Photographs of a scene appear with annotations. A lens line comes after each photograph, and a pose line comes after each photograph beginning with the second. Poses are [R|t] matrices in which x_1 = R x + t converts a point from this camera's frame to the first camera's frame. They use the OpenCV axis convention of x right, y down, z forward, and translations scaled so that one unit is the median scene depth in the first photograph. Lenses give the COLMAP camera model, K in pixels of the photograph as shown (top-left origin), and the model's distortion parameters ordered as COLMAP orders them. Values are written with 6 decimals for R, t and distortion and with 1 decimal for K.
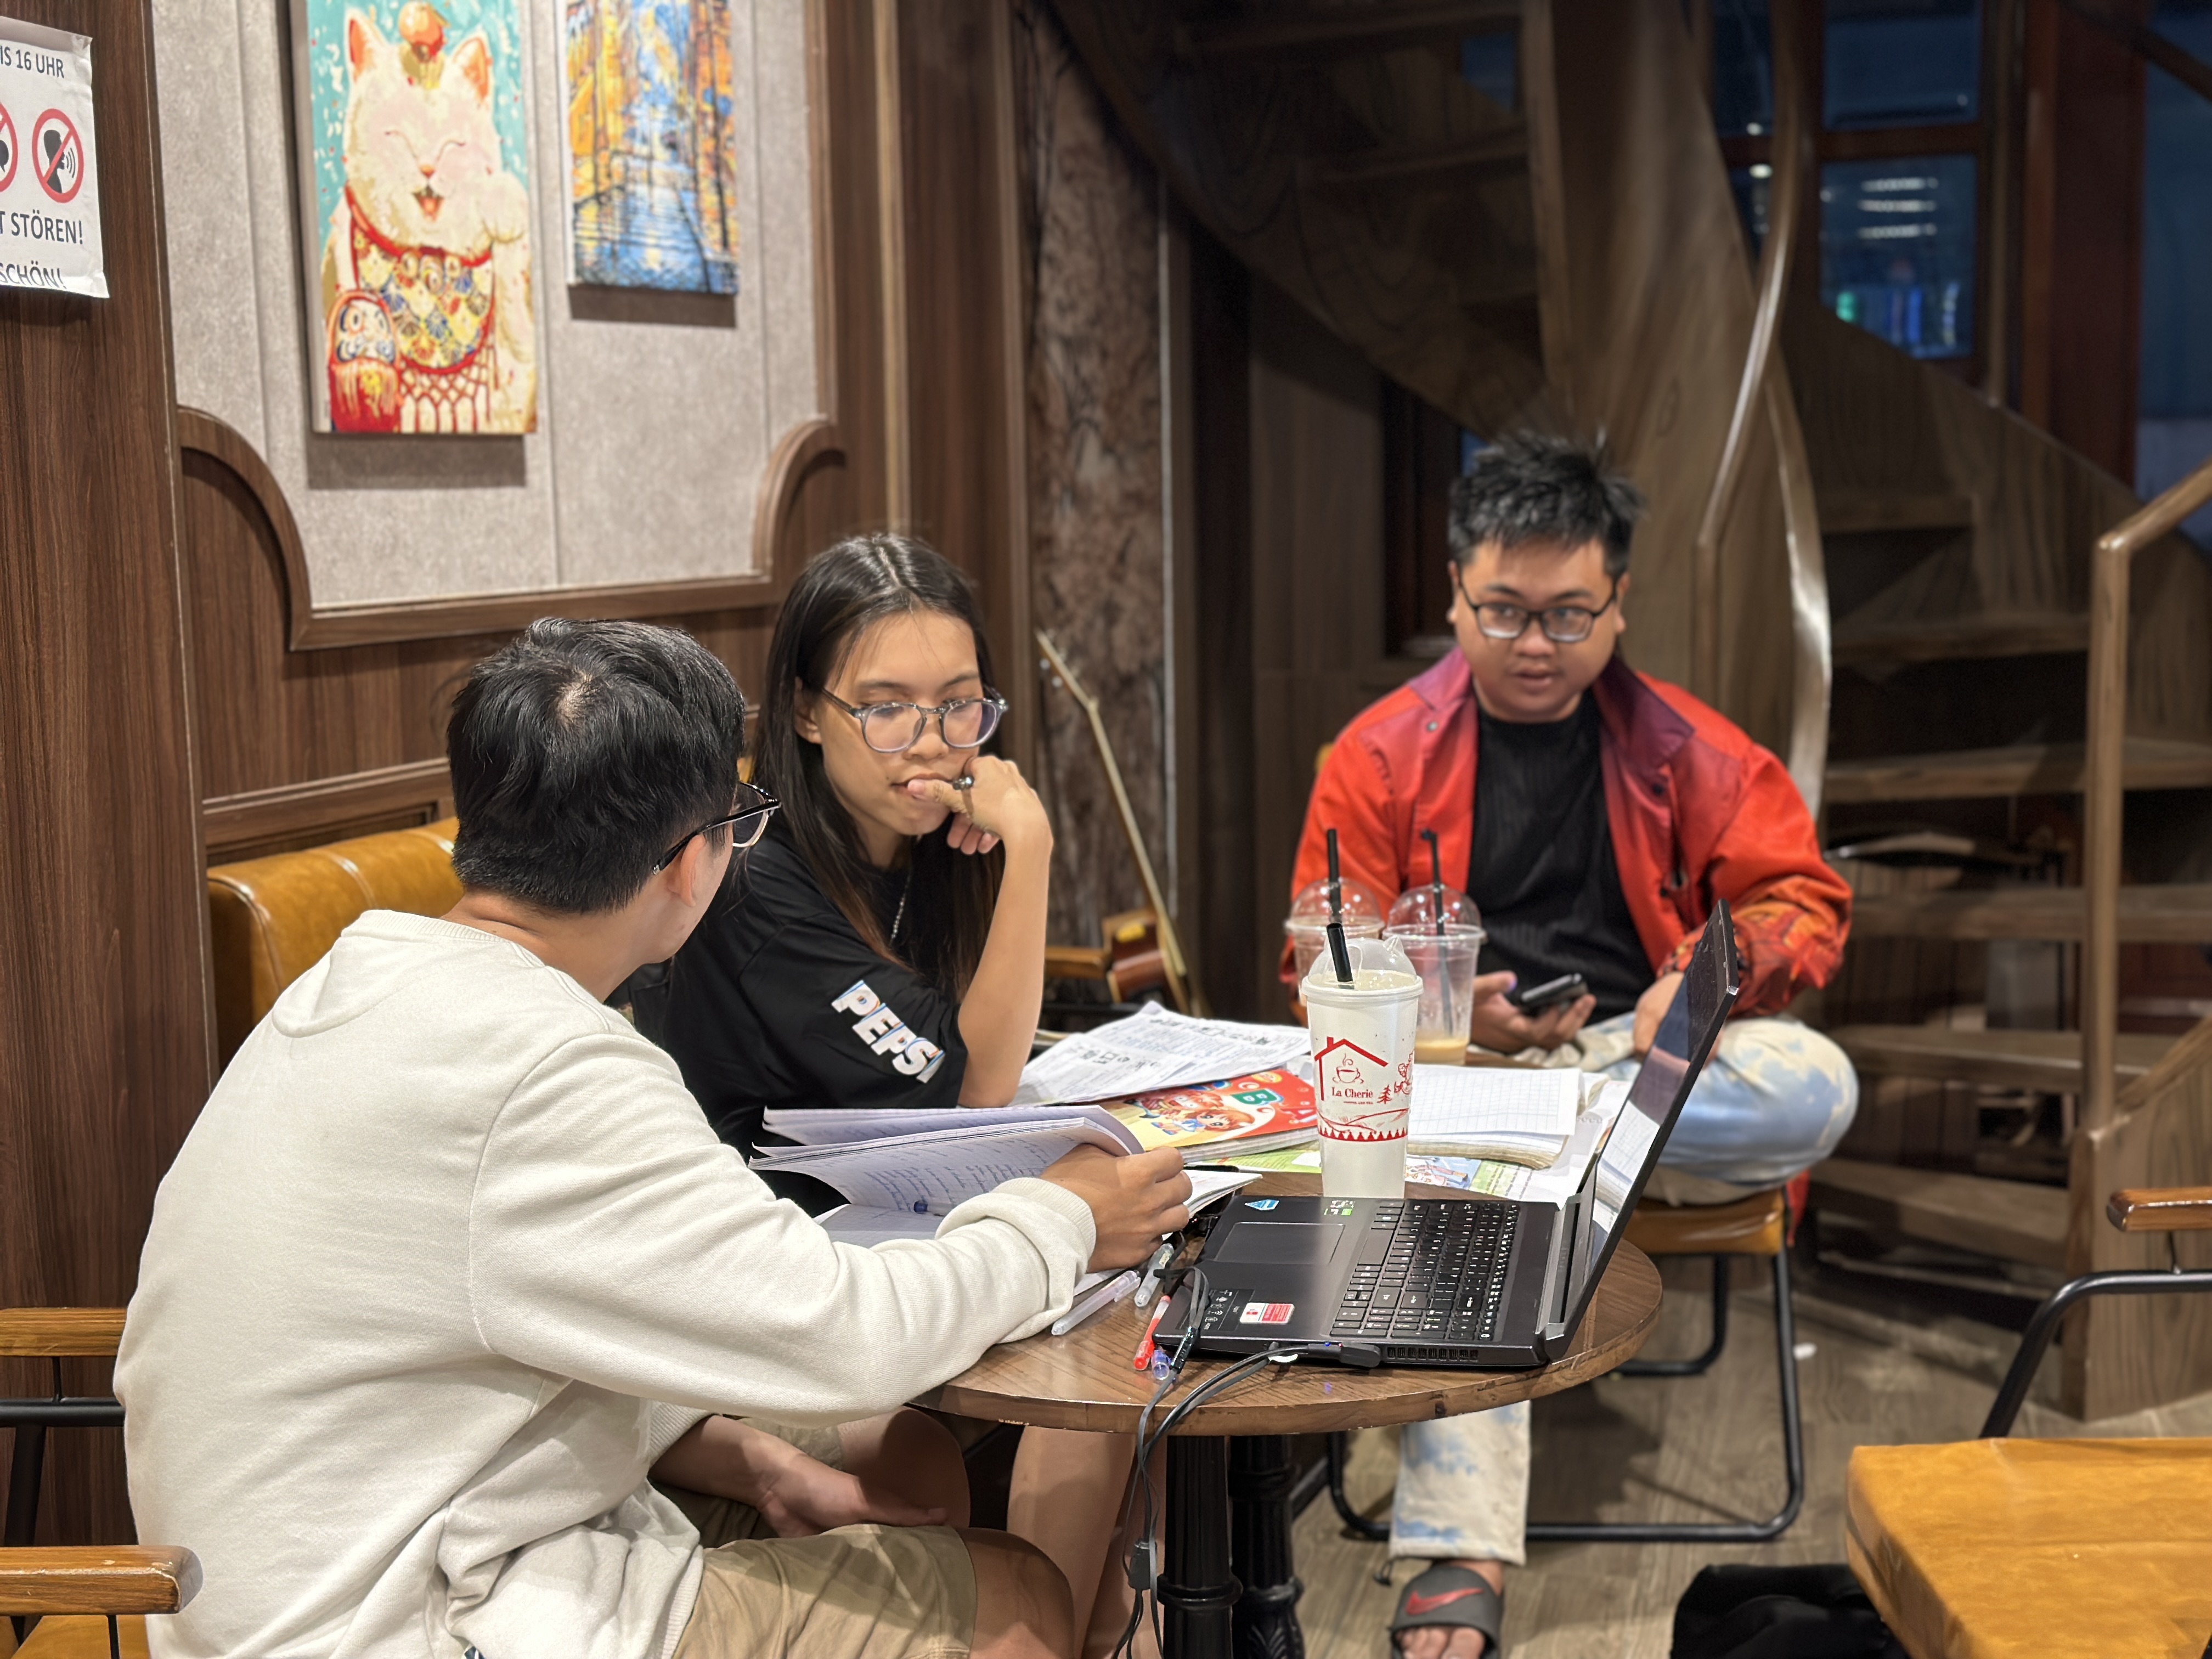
lens RADIAL K [[3132.1, 0, 1104.3], [0, 3132.1, 835.2], [0, 0, 1]] dist [0.125738, 0.000000]
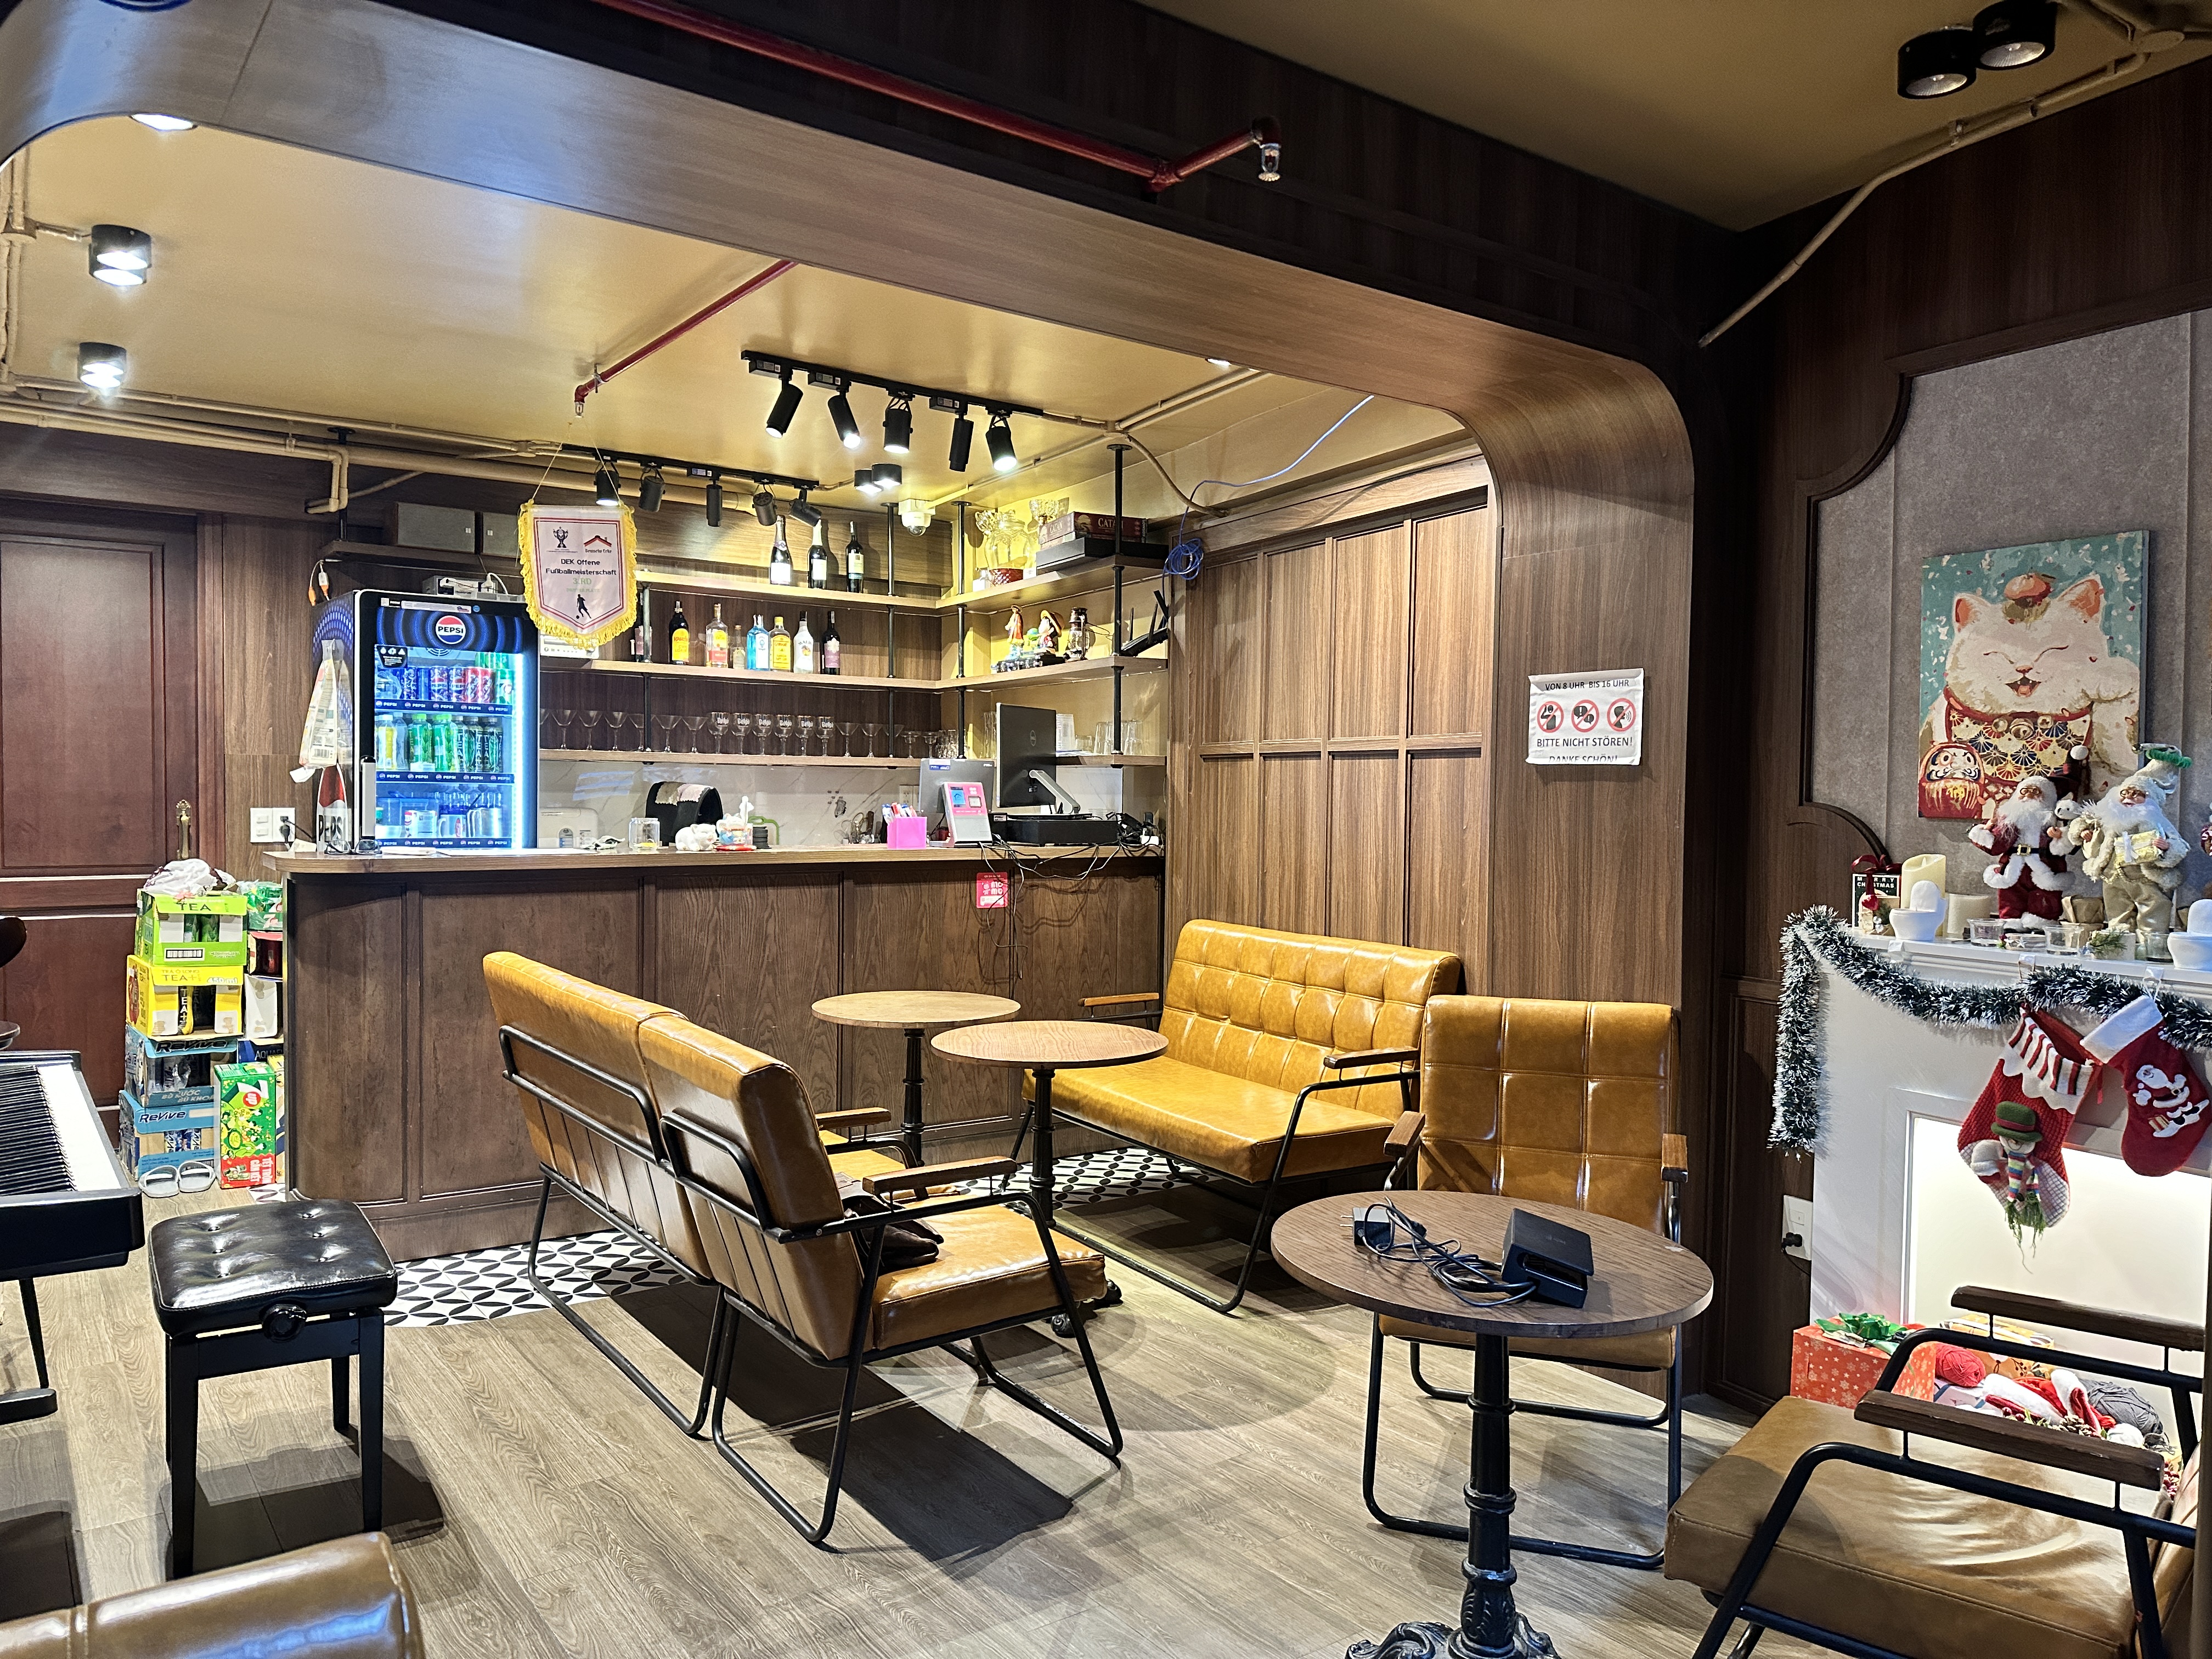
lens RADIAL K [[1550.6, 0, 1105.8], [0, 1550.6, 831.5], [0, 0, 1]] dist [0.065754, 0.000395]
pose [[-0.643233, 0.032213, -0.764993, 0.775971], [-0.092390, 0.988549, 0.119311, -0.181504], [0.760076, 0.147422, -0.632891, 1.192237]]
